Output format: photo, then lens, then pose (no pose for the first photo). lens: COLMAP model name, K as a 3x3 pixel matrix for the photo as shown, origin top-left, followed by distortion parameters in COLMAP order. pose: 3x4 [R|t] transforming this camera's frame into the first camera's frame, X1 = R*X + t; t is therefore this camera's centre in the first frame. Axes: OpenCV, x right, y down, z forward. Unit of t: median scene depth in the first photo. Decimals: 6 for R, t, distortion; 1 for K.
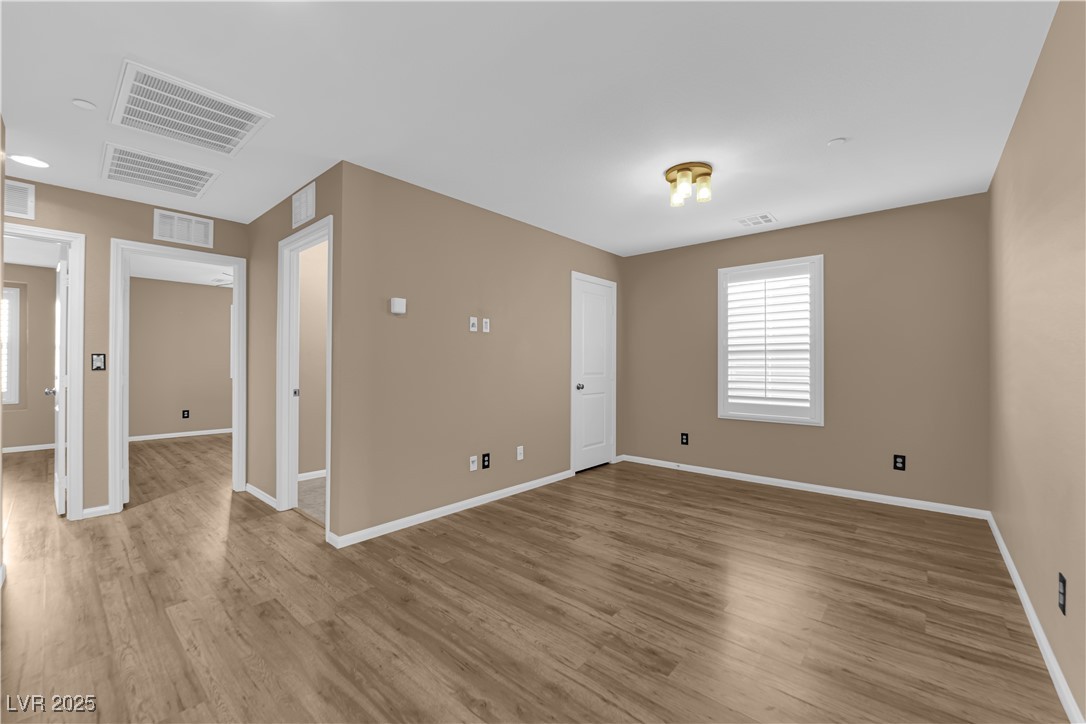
lens RADIAL K [[435.0, 0, 543.0], [0, 435.0, 361.7], [0, 0, 1]] dist [-0.013772, -0.000950]
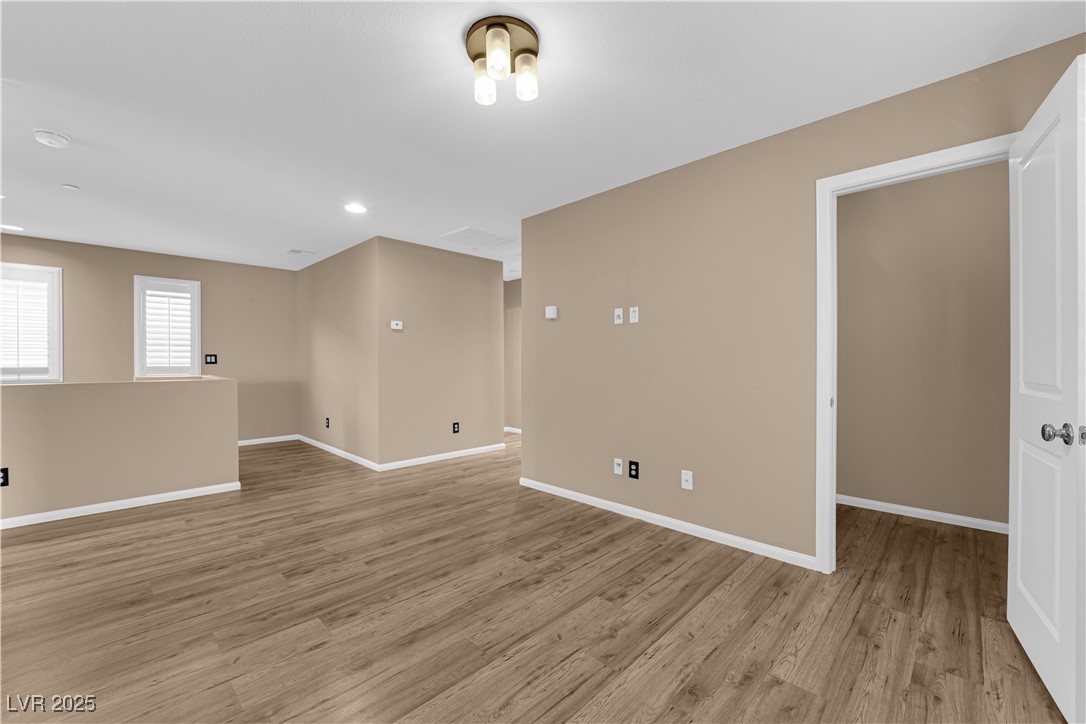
lens RADIAL K [[435.0, 0, 544.7], [0, 435.0, 358.5], [0, 0, 1]] dist [-0.013772, -0.000950]
pose [[-0.042642, -0.002427, -0.999087, 0.938273], [0.006441, 0.999976, -0.002704, 0.006768], [0.999070, -0.006550, -0.042625, 1.073666]]
